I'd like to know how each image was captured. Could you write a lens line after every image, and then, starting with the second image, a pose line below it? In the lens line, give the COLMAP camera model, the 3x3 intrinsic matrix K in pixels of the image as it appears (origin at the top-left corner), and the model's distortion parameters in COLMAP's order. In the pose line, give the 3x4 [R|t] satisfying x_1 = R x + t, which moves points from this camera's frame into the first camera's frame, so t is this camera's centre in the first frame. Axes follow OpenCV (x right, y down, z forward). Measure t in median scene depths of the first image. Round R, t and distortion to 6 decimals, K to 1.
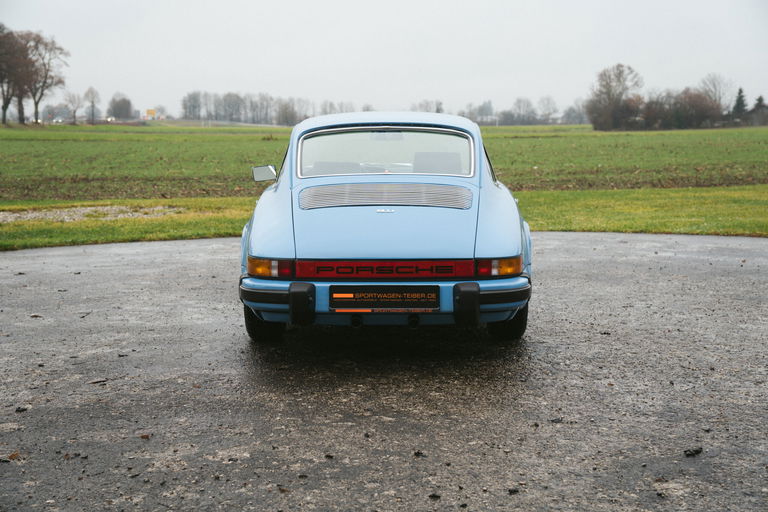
lens RADIAL K [[1179.5, 0, 379.0], [0, 1179.5, 260.6], [0, 0, 1]] dist [0.285064, 0.000000]
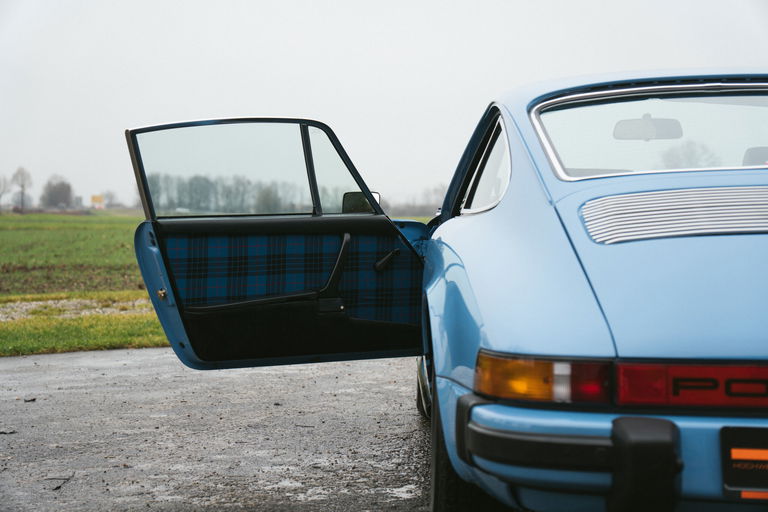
lens RADIAL K [[1490.5, 0, 390.7], [0, 1490.5, 256.3], [0, 0, 1]] dist [0.466945, 0.000000]
pose [[0.999984, 0.003358, 0.004466, -0.068479], [-0.002961, 0.996270, -0.086246, 0.003906], [-0.004739, 0.086231, 0.996264, 0.219805]]
